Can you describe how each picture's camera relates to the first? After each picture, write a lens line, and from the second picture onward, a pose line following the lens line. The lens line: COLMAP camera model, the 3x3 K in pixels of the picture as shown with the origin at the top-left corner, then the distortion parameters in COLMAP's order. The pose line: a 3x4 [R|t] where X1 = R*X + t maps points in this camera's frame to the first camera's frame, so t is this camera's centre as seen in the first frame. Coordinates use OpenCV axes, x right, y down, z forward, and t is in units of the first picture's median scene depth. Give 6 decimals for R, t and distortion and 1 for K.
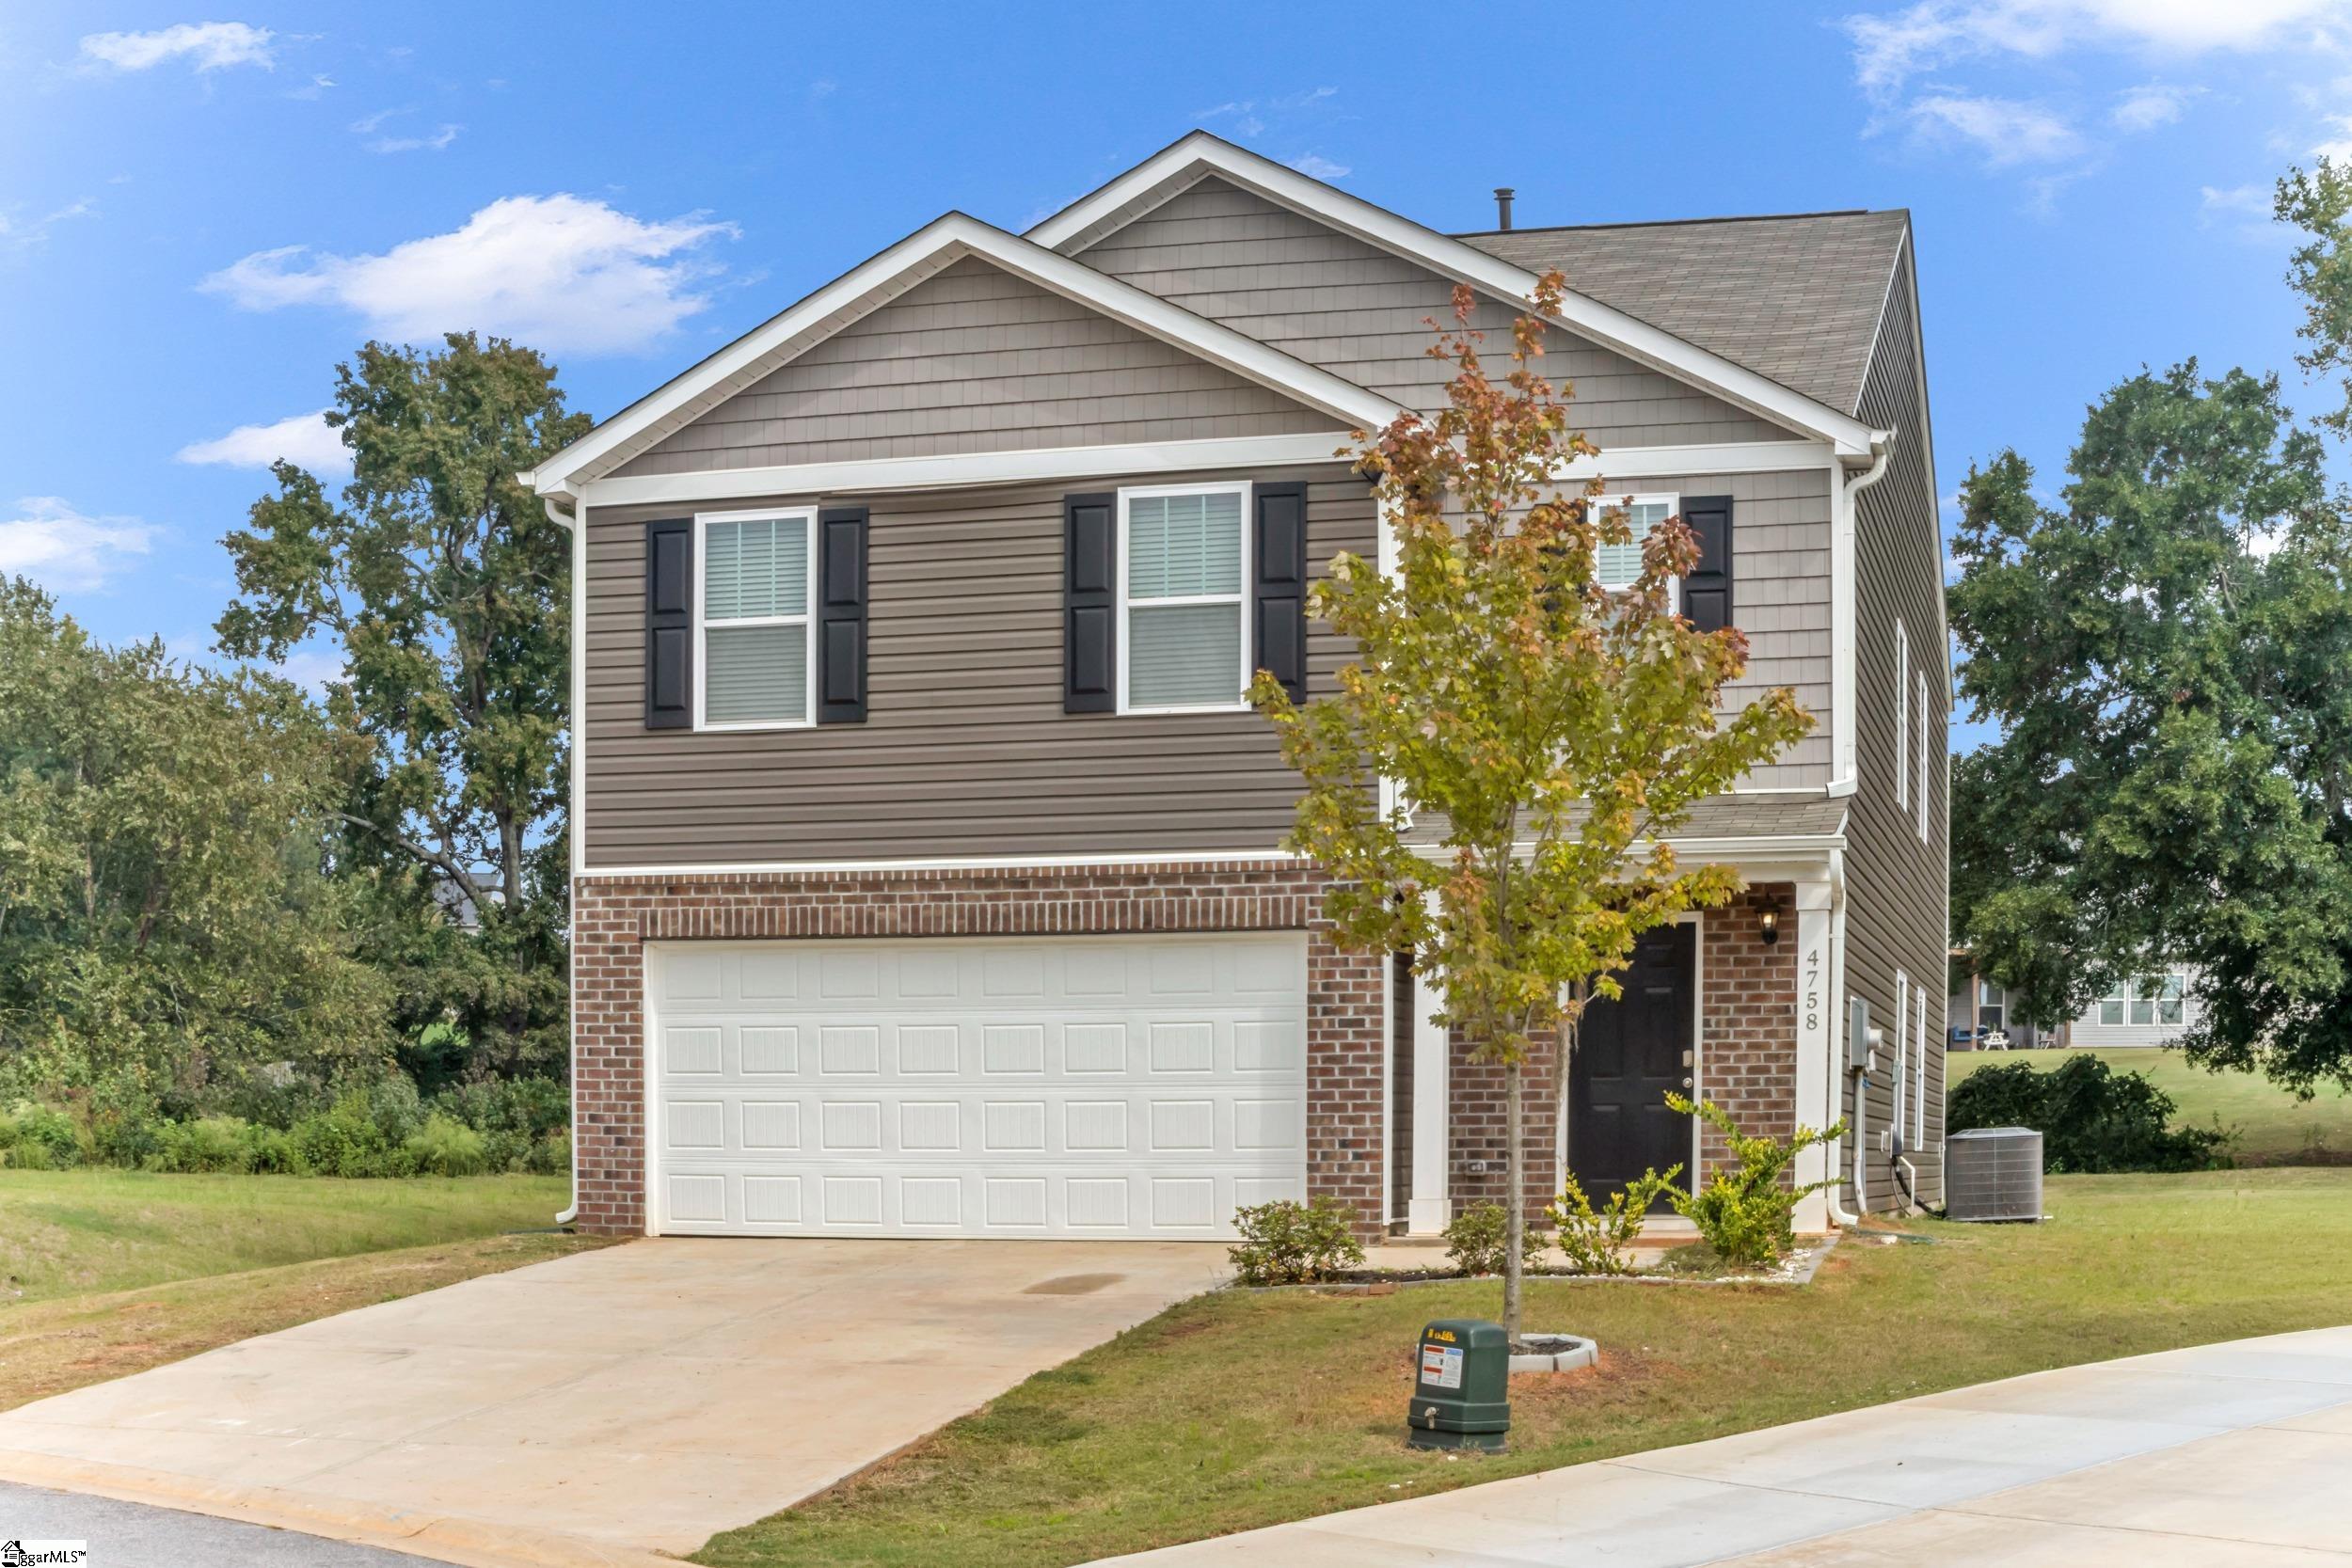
lens RADIAL K [[3630.1, 0, 1162.0], [0, 3630.1, 766.4], [0, 0, 1]] dist [-0.464682, 0.000000]
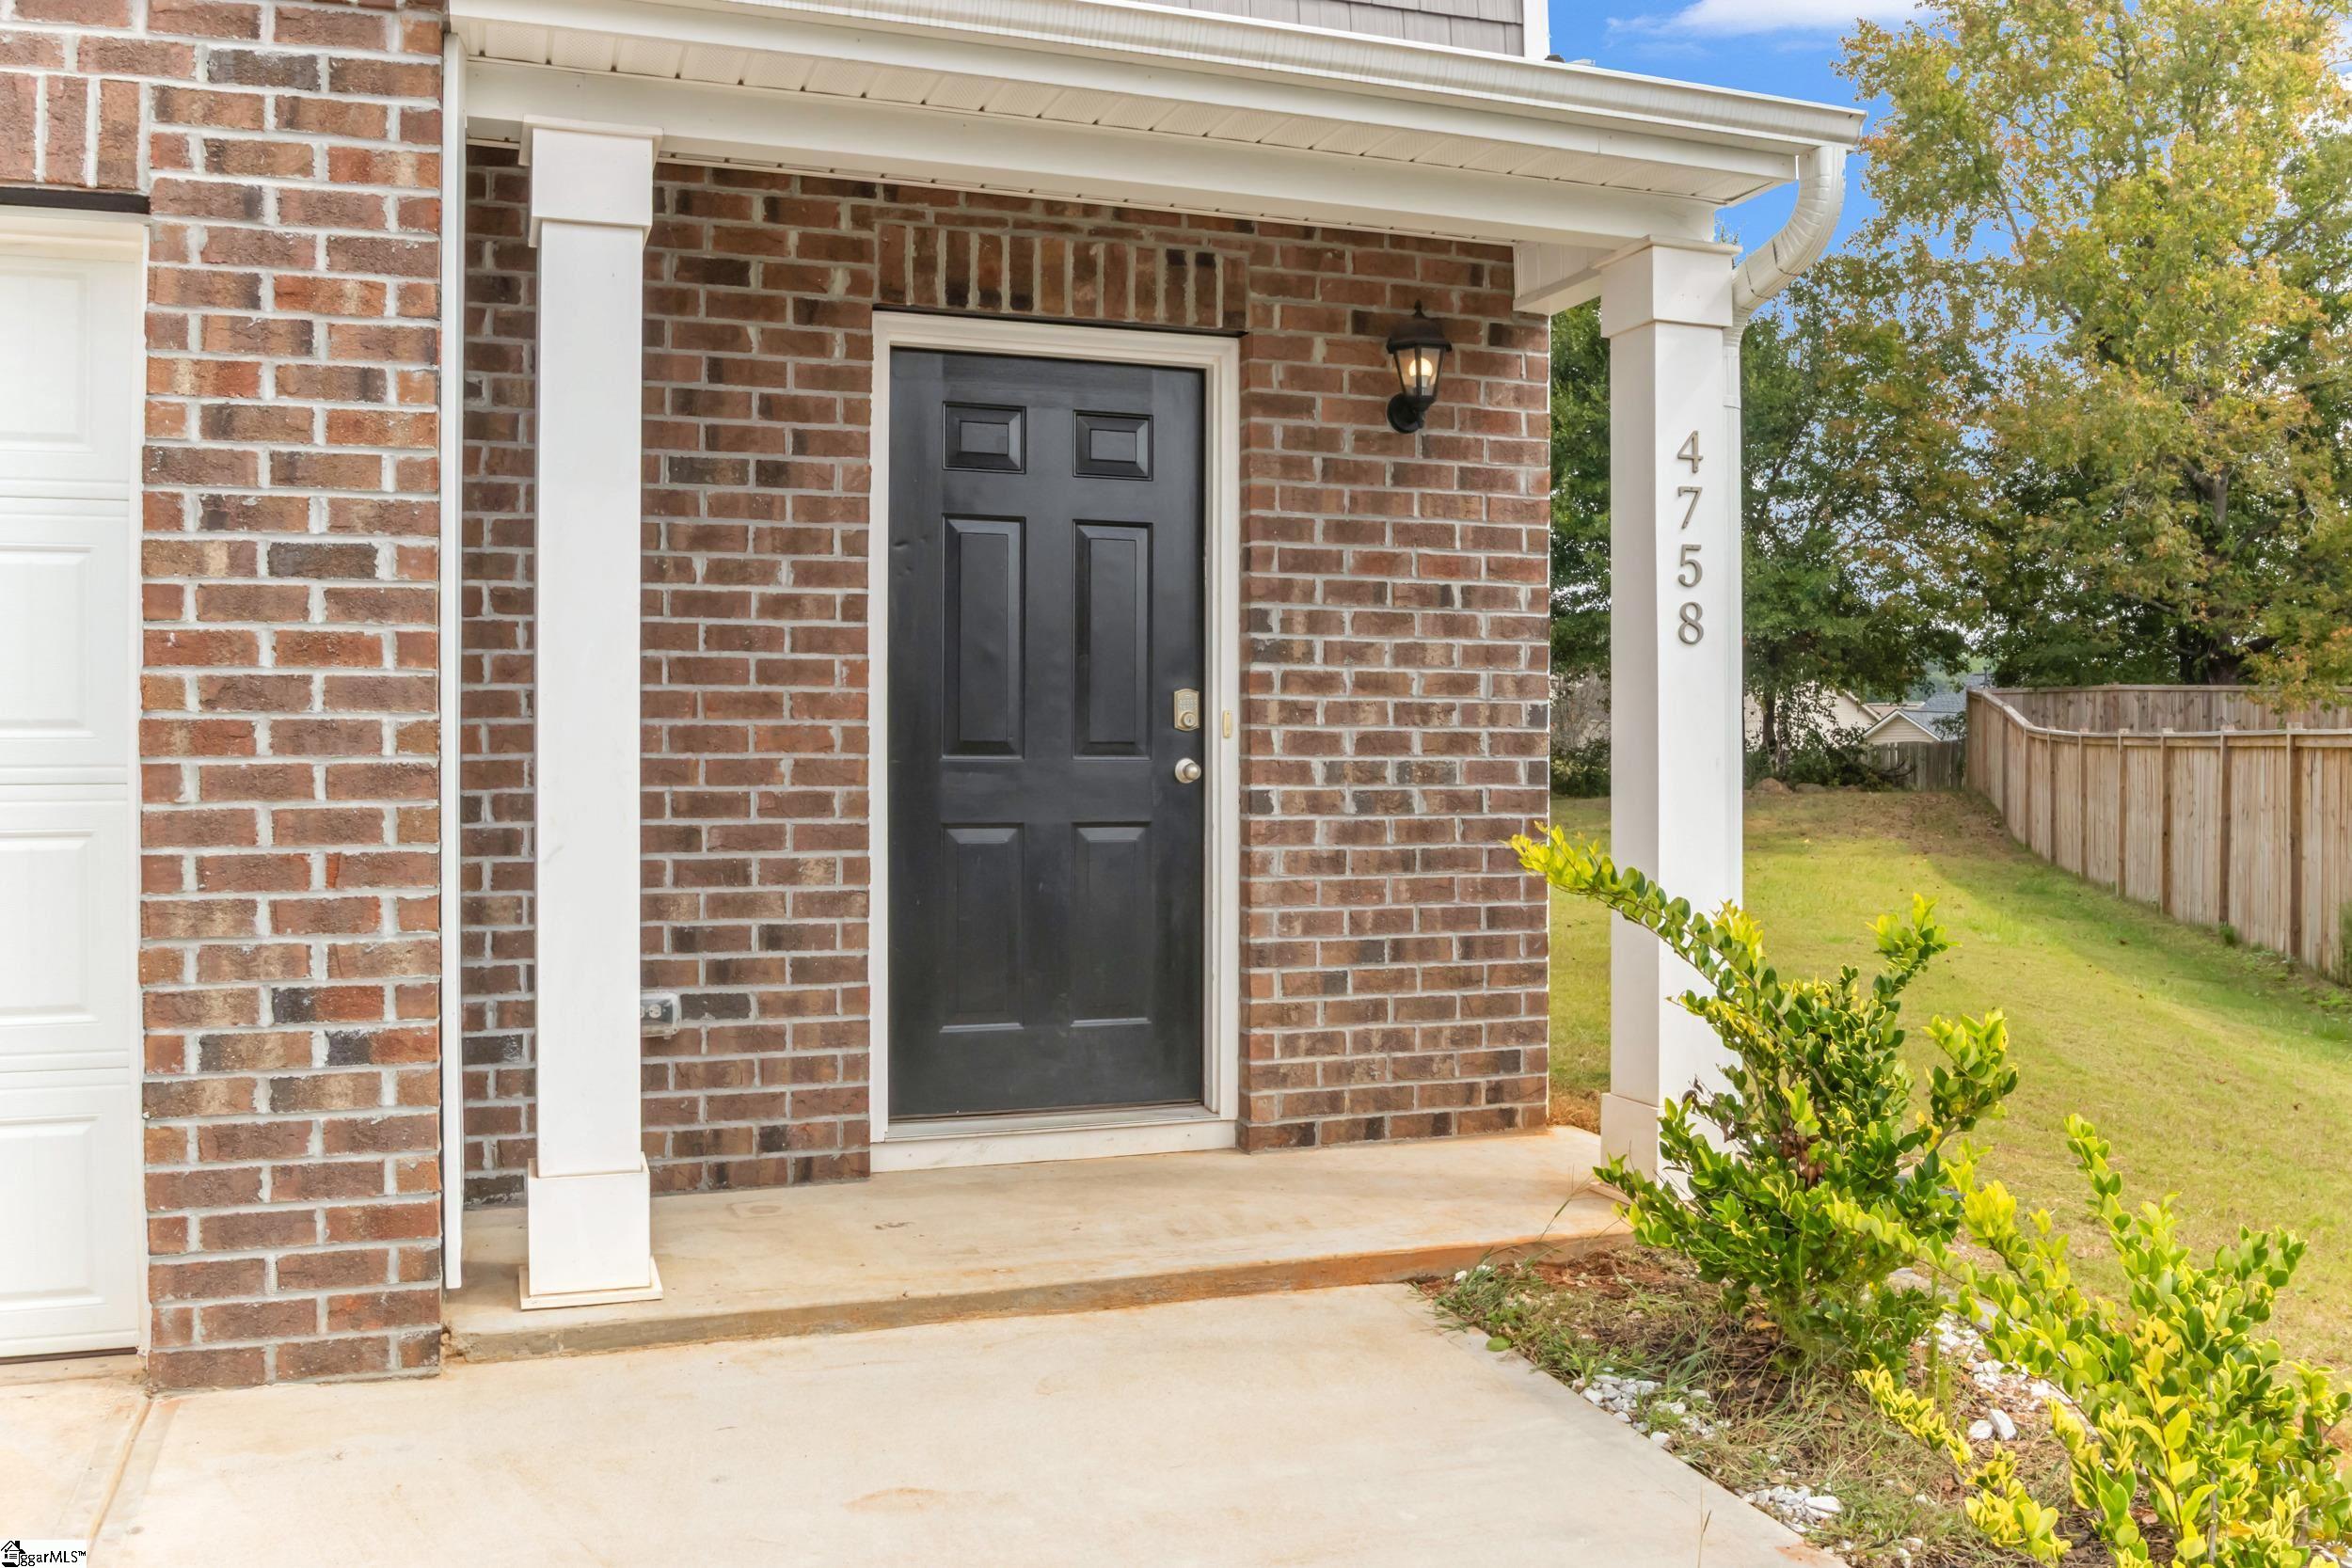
lens RADIAL K [[1916.8, 0, 1149.5], [0, 1916.8, 725.5], [0, 0, 1]] dist [-0.045932, 0.007601]
pose [[0.808317, 0.004805, 0.588728, 0.018044], [-0.060651, 0.995326, 0.075149, 0.068504], [-0.585615, -0.096452, 0.804830, 0.842705]]
